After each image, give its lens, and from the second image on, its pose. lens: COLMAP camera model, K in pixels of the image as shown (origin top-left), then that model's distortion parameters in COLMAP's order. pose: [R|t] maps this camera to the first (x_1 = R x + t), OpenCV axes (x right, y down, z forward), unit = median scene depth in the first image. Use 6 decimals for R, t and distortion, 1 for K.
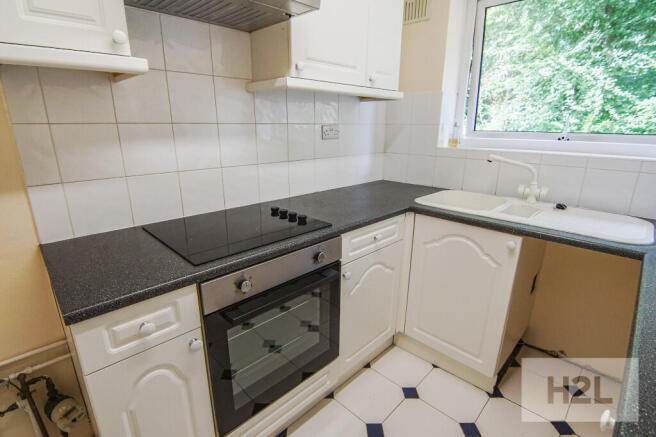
lens RADIAL K [[329.4, 0, 328.0], [0, 329.4, 218.5], [0, 0, 1]] dist [-0.002992, -0.001296]
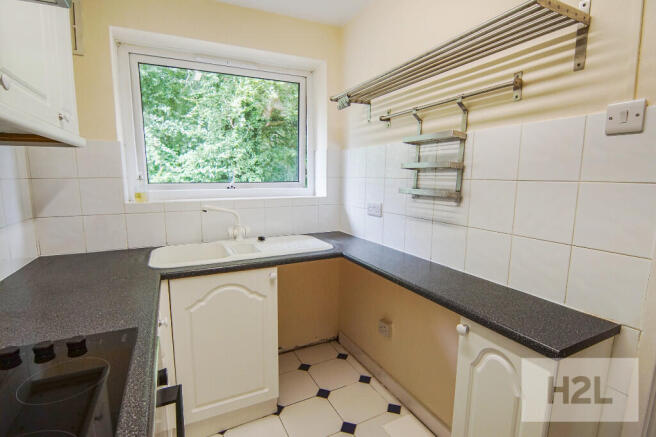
lens RADIAL K [[322.4, 0, 328.0], [0, 322.4, 218.5], [0, 0, 1]] dist [-0.003305, -0.000227]
pose [[0.322447, -0.134117, 0.937038, -0.352790], [0.262713, 0.963703, 0.047531, -0.097358], [-0.909401, 0.230846, 0.345977, 0.290021]]
